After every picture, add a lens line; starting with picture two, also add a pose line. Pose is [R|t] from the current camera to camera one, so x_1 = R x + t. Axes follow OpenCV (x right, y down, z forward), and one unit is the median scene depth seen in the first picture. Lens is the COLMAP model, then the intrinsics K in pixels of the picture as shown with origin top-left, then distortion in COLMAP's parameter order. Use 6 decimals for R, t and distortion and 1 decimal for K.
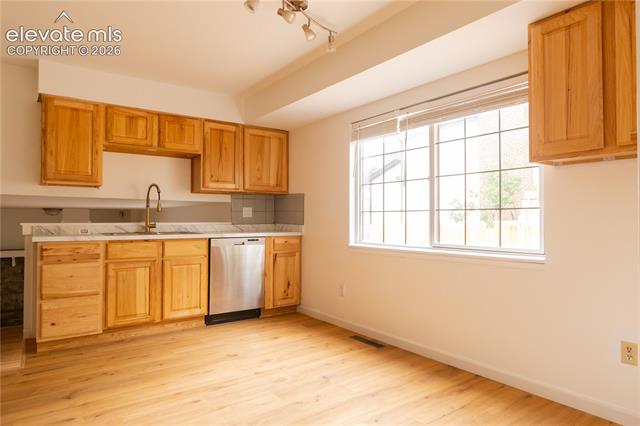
lens RADIAL K [[390.0, 0, 318.8], [0, 390.0, 213.9], [0, 0, 1]] dist [0.003918, -0.000411]
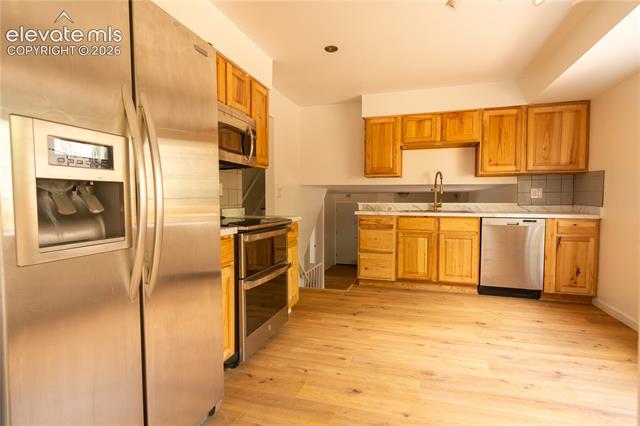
lens RADIAL K [[329.6, 0, 323.1], [0, 329.6, 214.6], [0, 0, 1]] dist [-0.001410, 0.000871]
pose [[0.603547, 0.034873, -0.796564, 0.213927], [0.010694, 0.998599, 0.051820, 0.001196], [0.797256, -0.039794, 0.602329, 0.081544]]
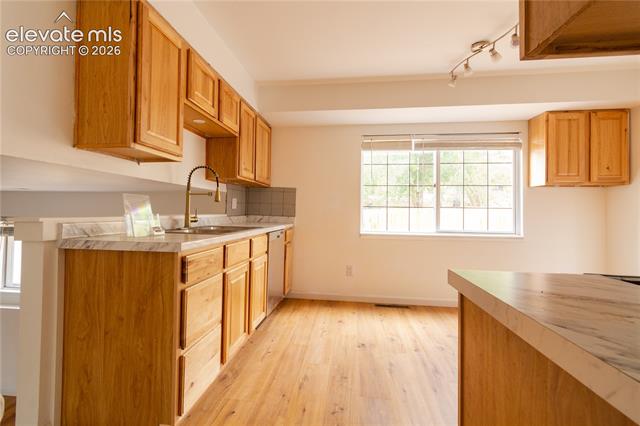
lens RADIAL K [[302.7, 0, 309.8], [0, 302.7, 205.2], [0, 0, 1]] dist [0.002805, 0.000113]
pose [[0.704200, 0.023492, 0.709613, -0.777246], [-0.022643, 0.999687, -0.010626, 0.004578], [-0.709640, -0.008585, 0.704512, 0.469983]]
